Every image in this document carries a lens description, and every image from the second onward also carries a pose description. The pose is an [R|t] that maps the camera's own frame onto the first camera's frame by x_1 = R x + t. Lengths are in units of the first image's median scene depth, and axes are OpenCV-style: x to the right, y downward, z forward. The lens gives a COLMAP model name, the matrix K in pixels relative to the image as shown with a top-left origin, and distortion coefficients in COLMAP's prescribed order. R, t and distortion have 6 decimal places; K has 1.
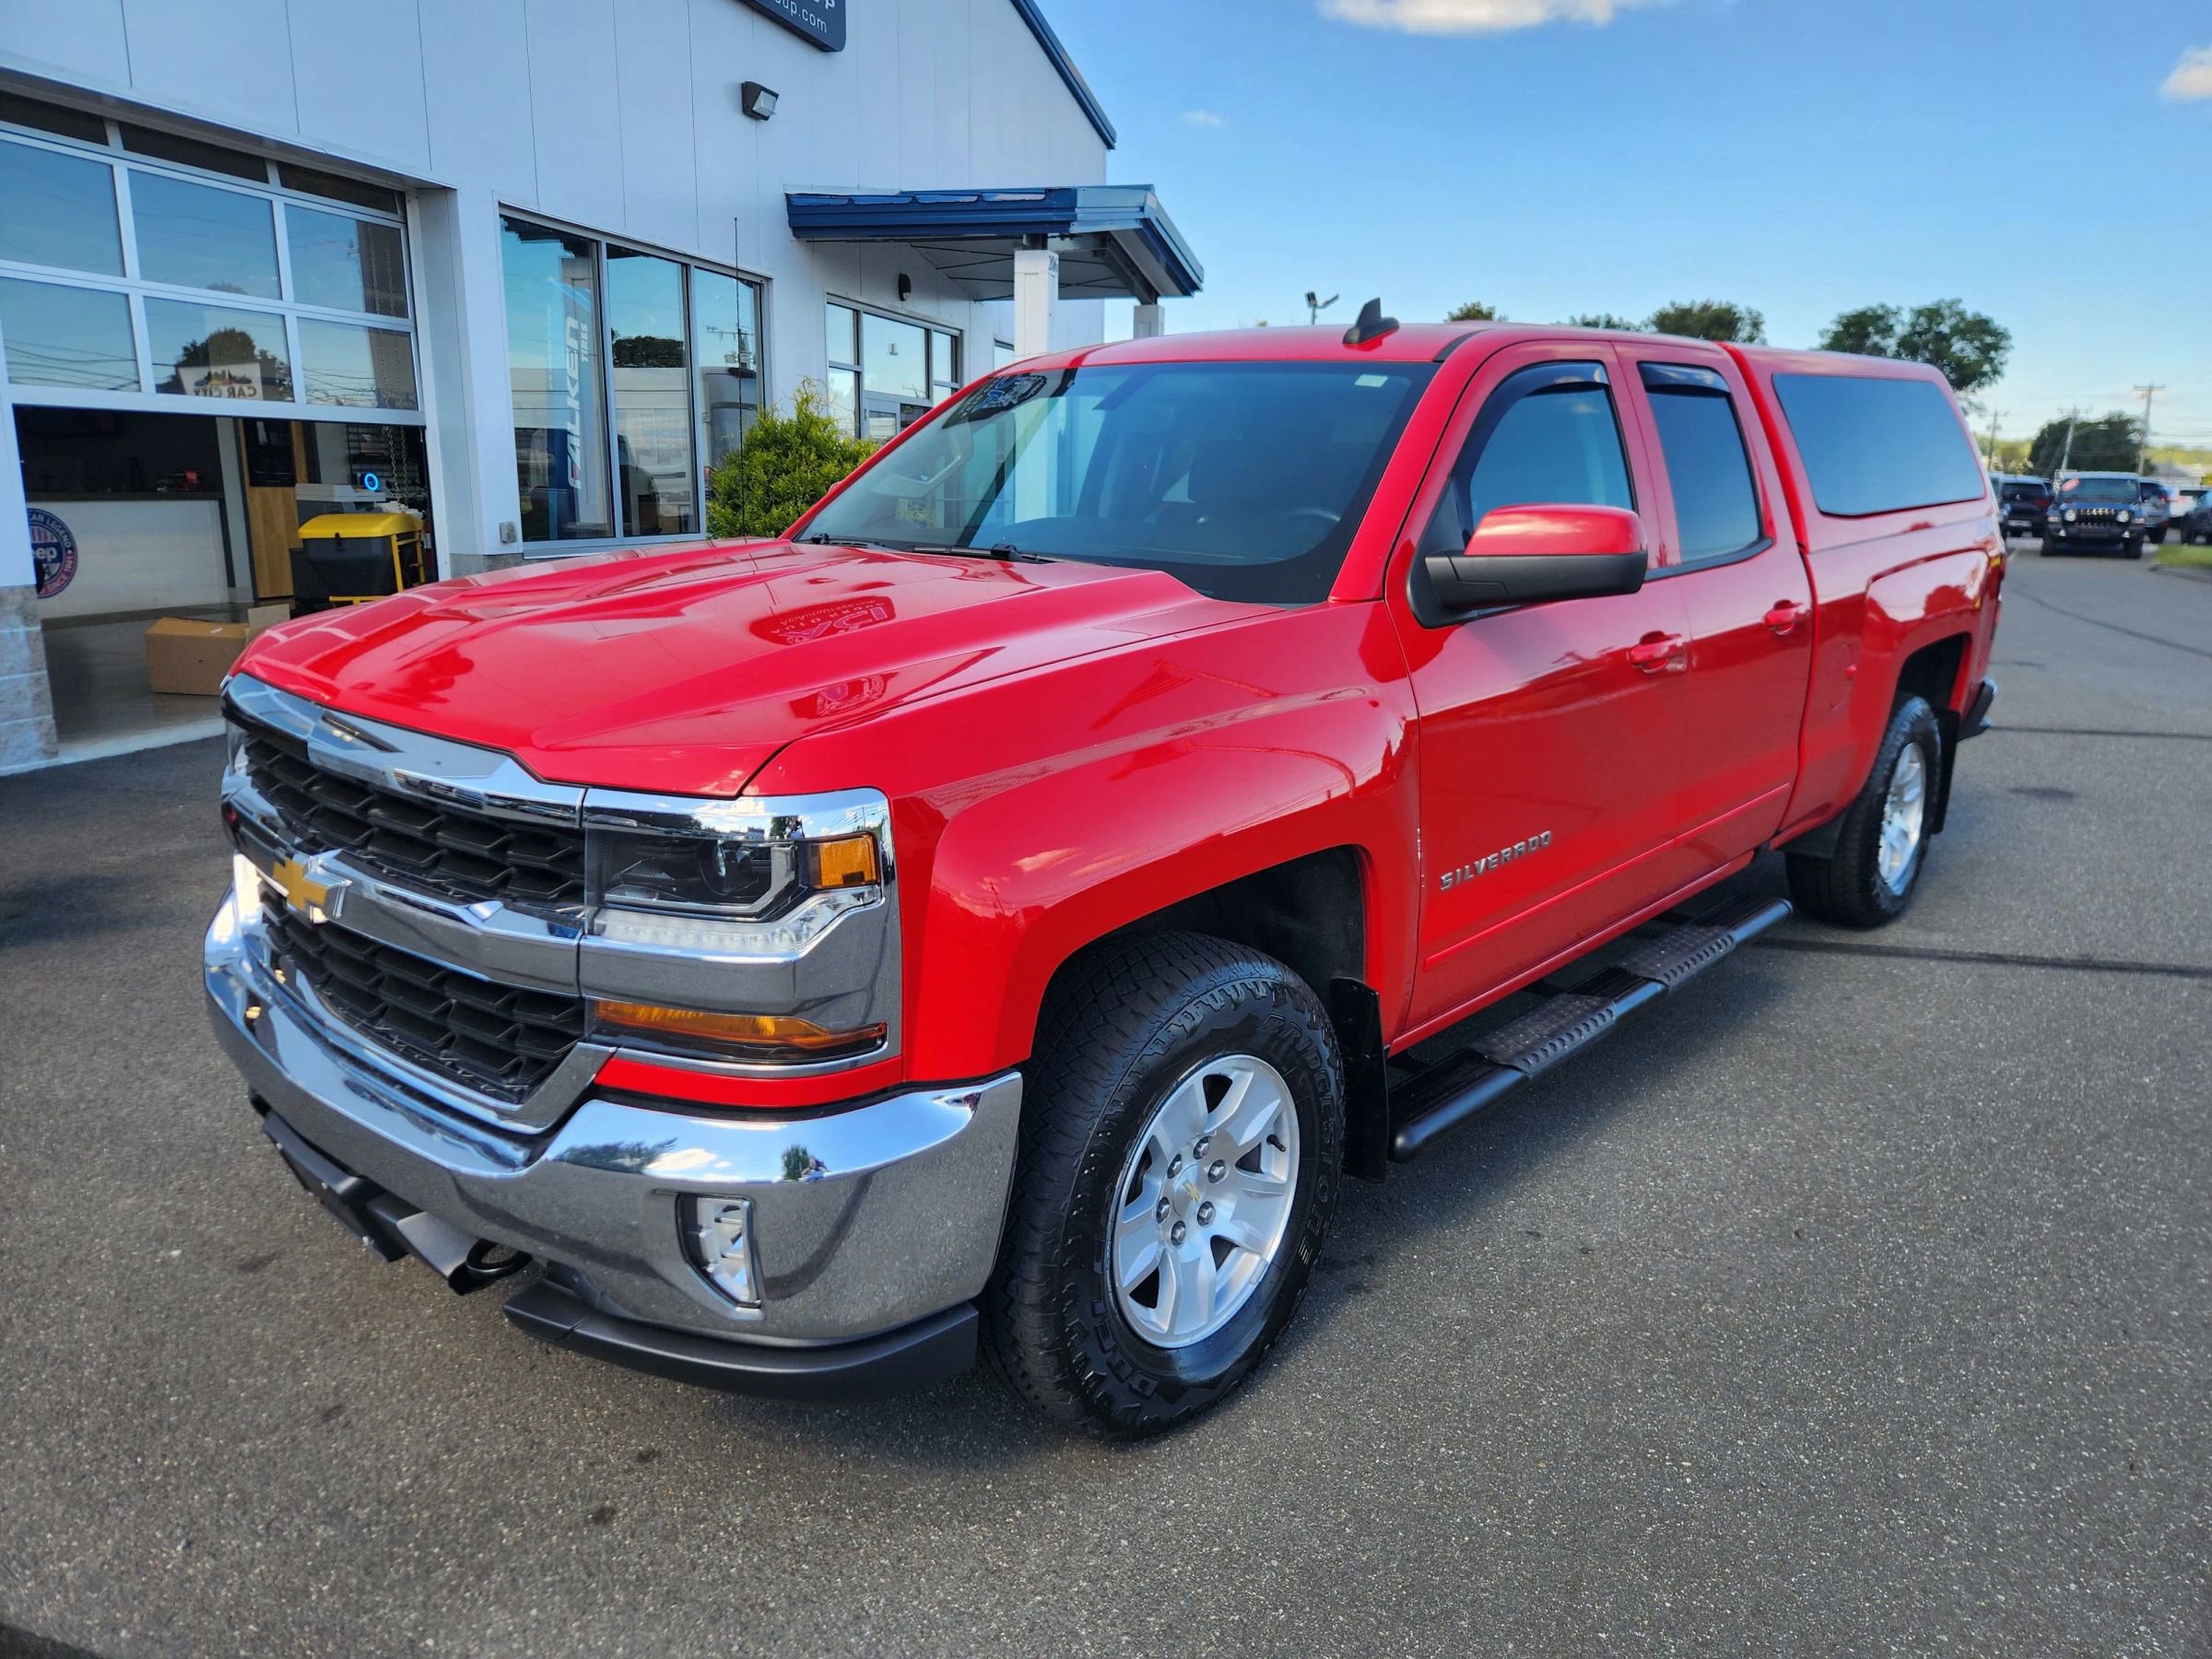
lens RADIAL K [[1474.3, 0, 1076.8], [0, 1474.3, 804.1], [0, 0, 1]] dist [0.076530, -0.062699]
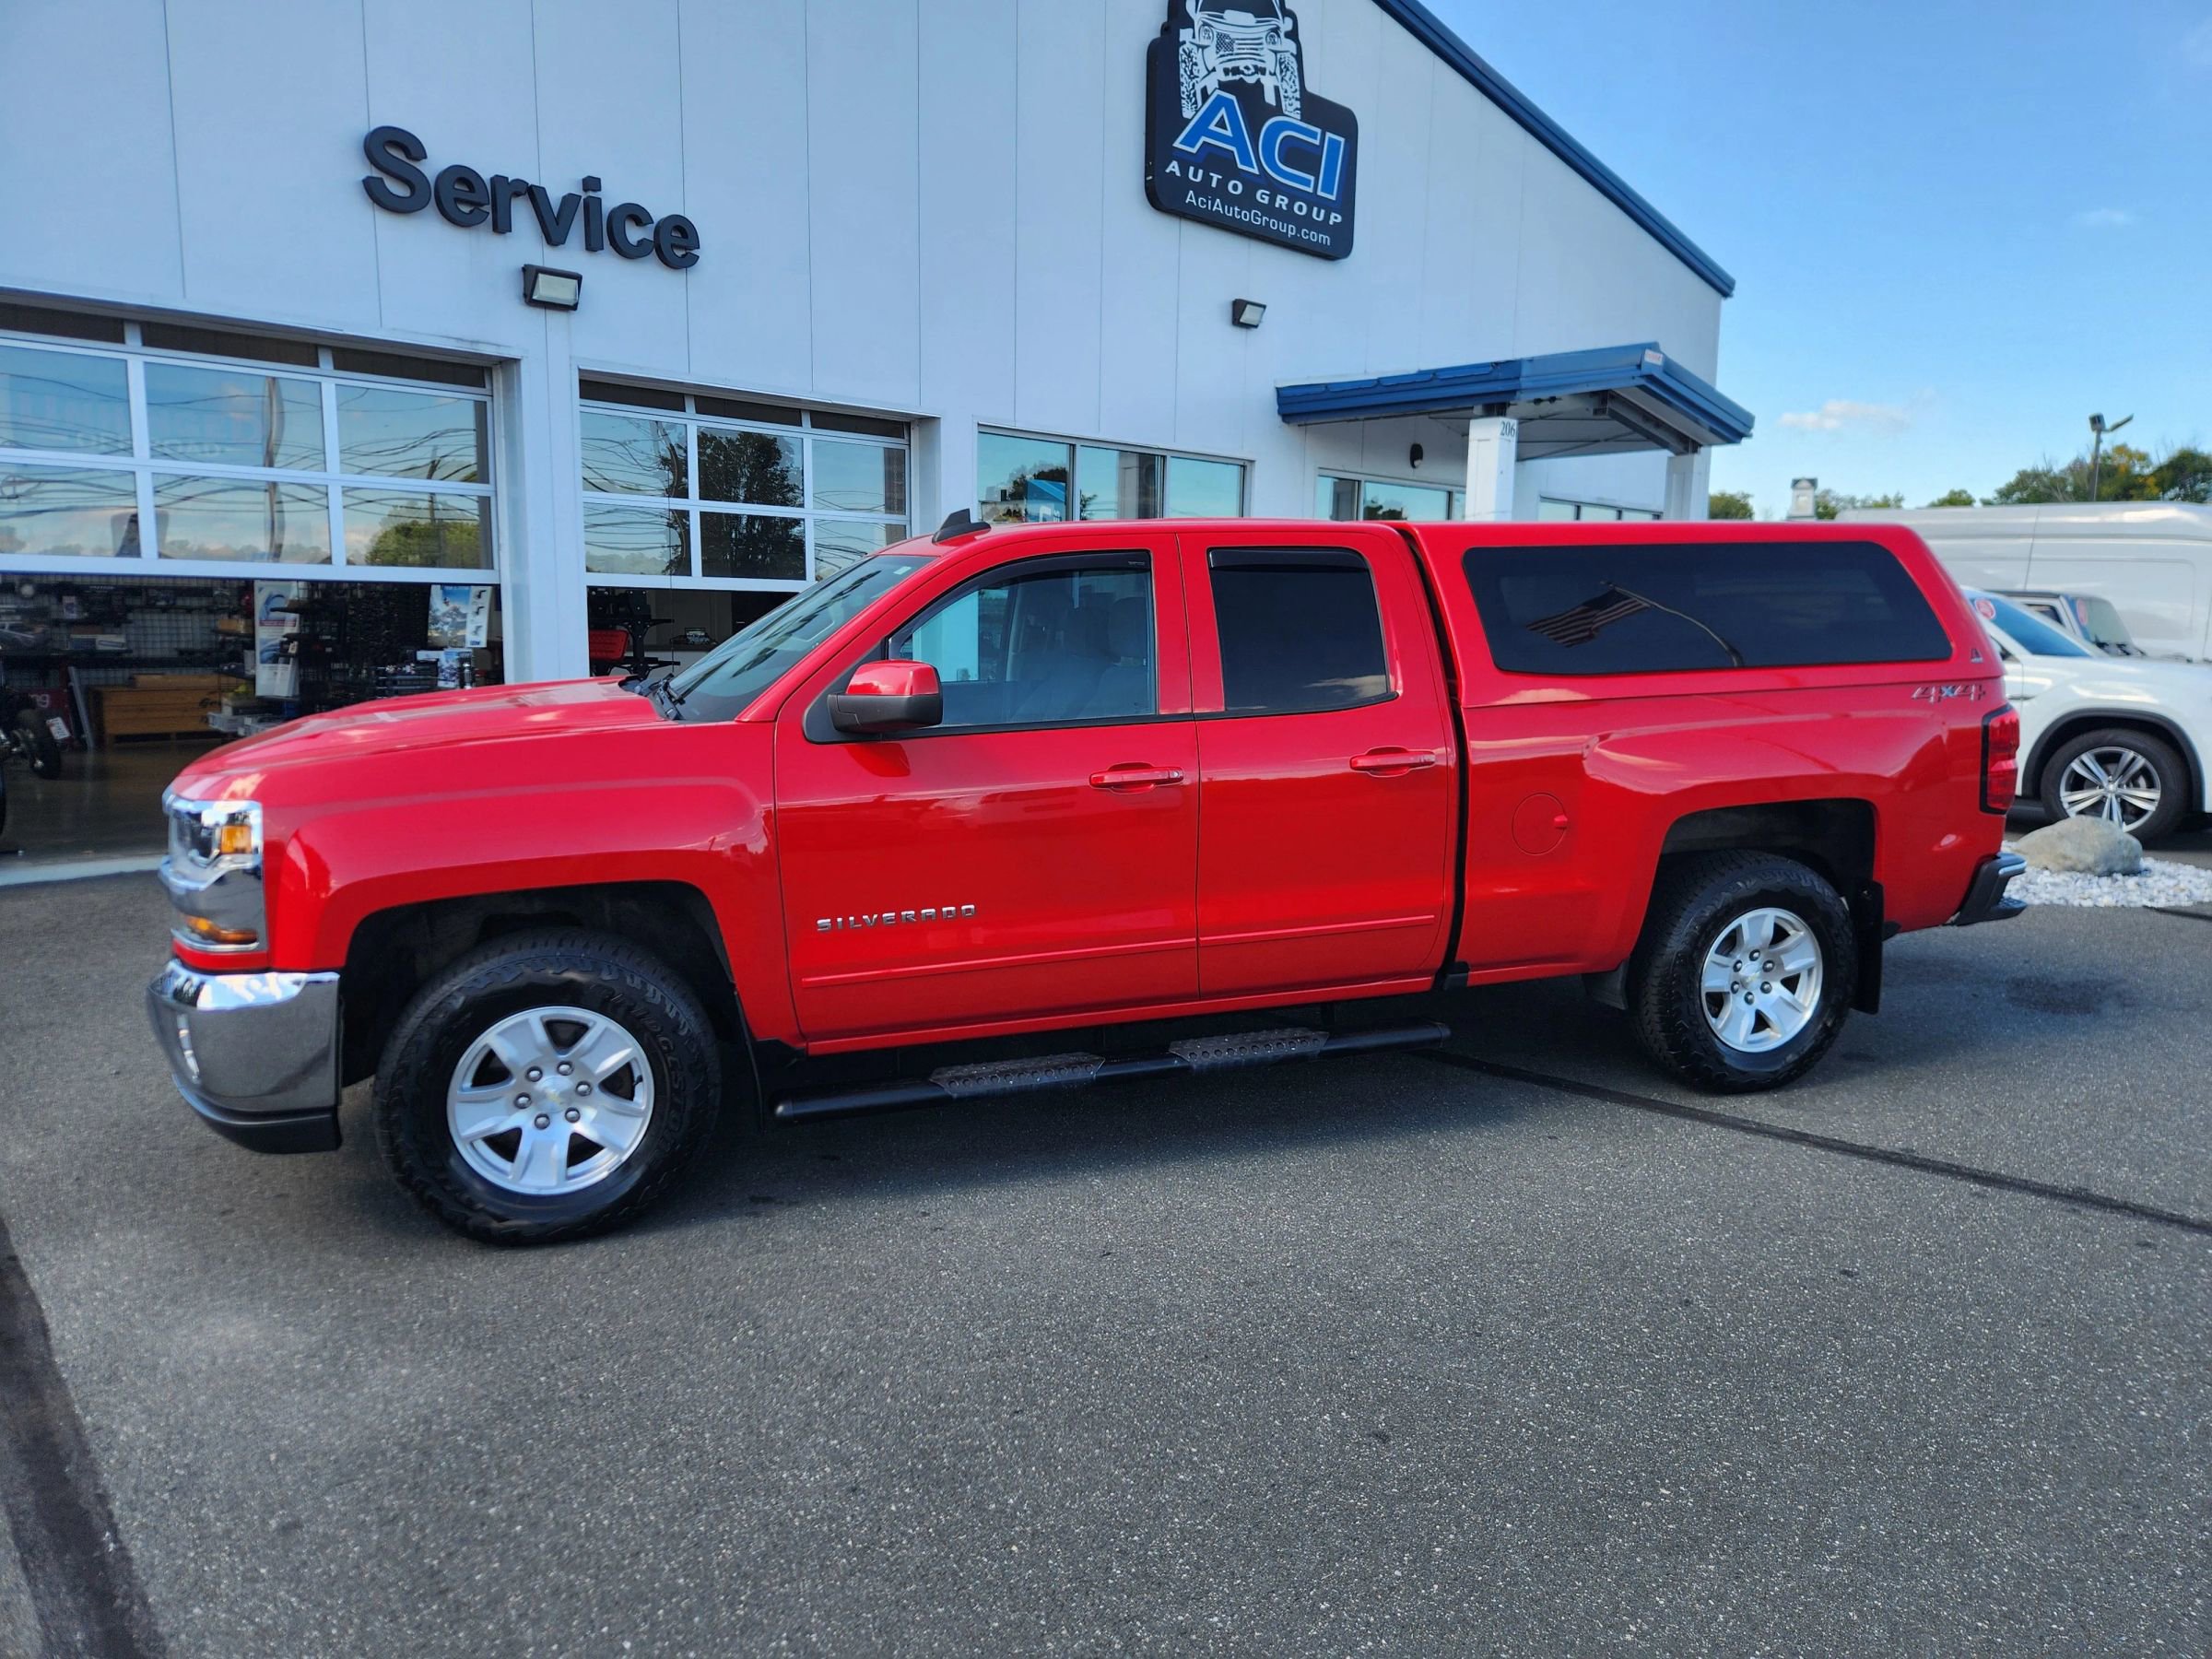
lens RADIAL K [[1486.2, 0, 1086.3], [0, 1486.2, 805.3], [0, 0, 1]] dist [0.073866, -0.066508]
pose [[0.878694, 0.055682, -0.474127, 0.317160], [-0.102126, 0.992107, -0.072756, 0.004860], [0.466334, 0.112351, 0.877445, -0.035564]]
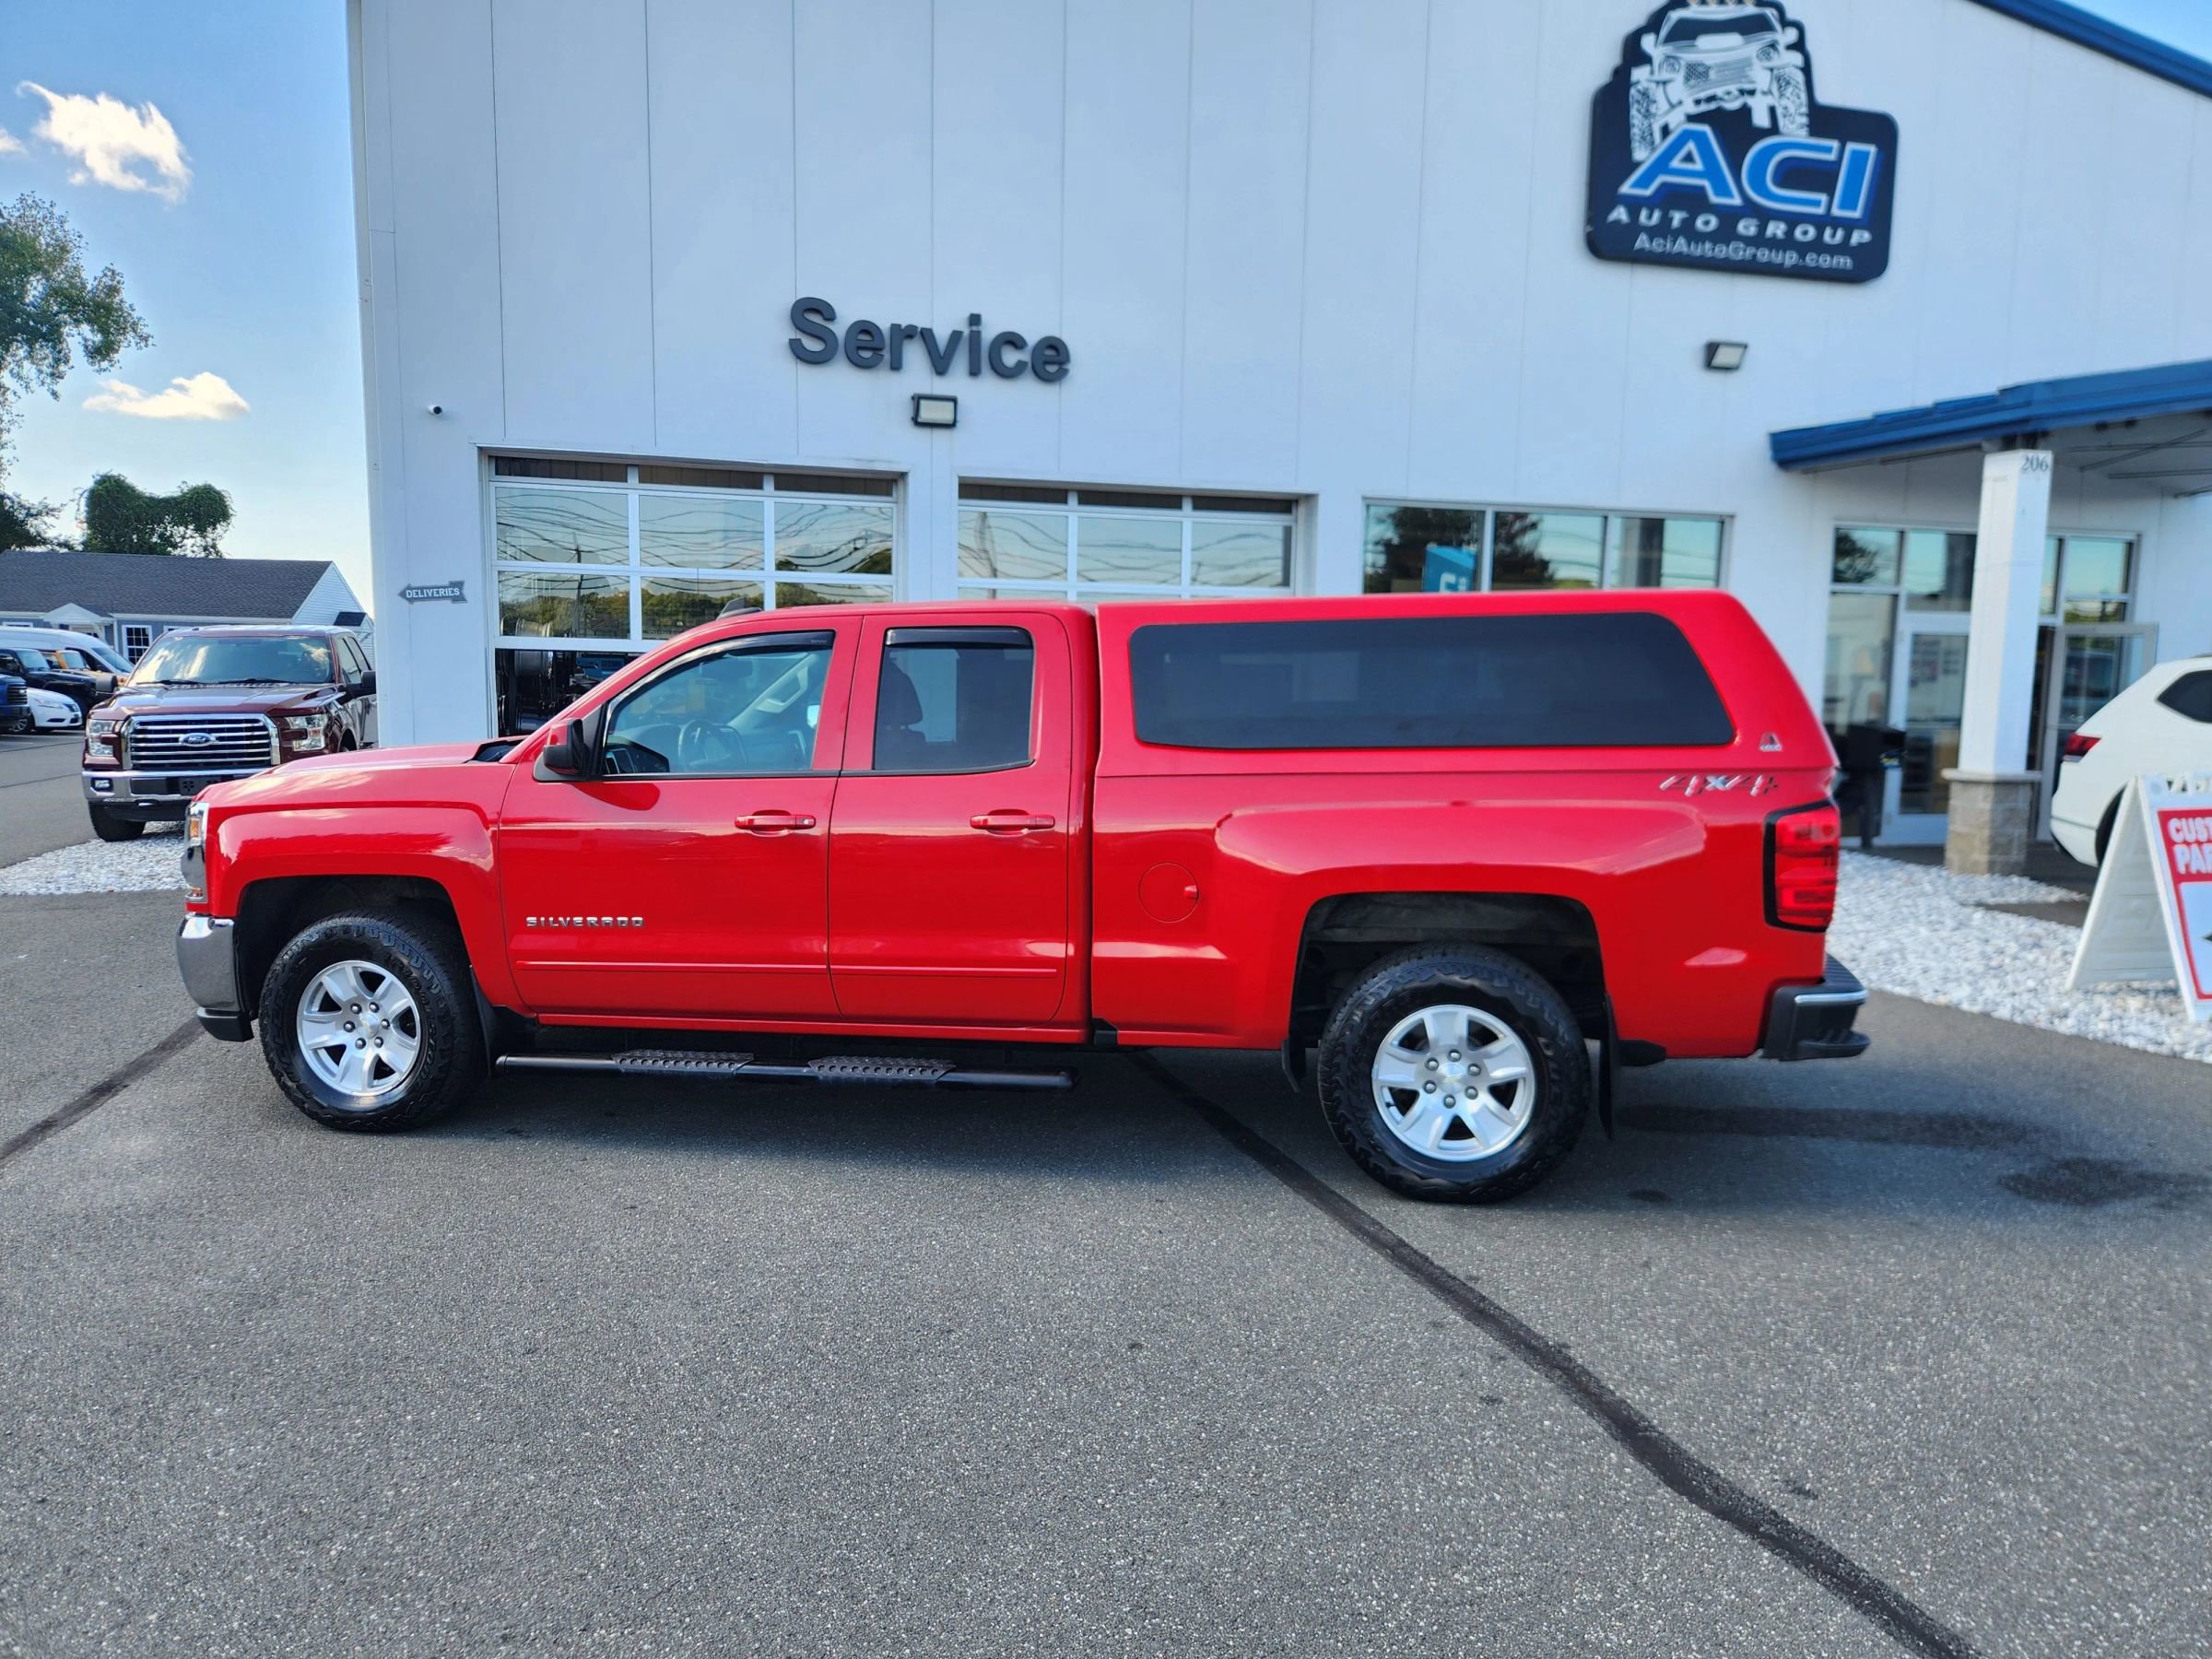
lens RADIAL K [[1492.7, 0, 1086.5], [0, 1492.7, 820.6], [0, 0, 1]] dist [0.069957, -0.068923]
pose [[0.531282, 0.078051, -0.843592, 0.604754], [-0.192226, 0.980883, -0.030307, -0.040297], [0.825099, 0.178262, 0.536129, 0.156269]]
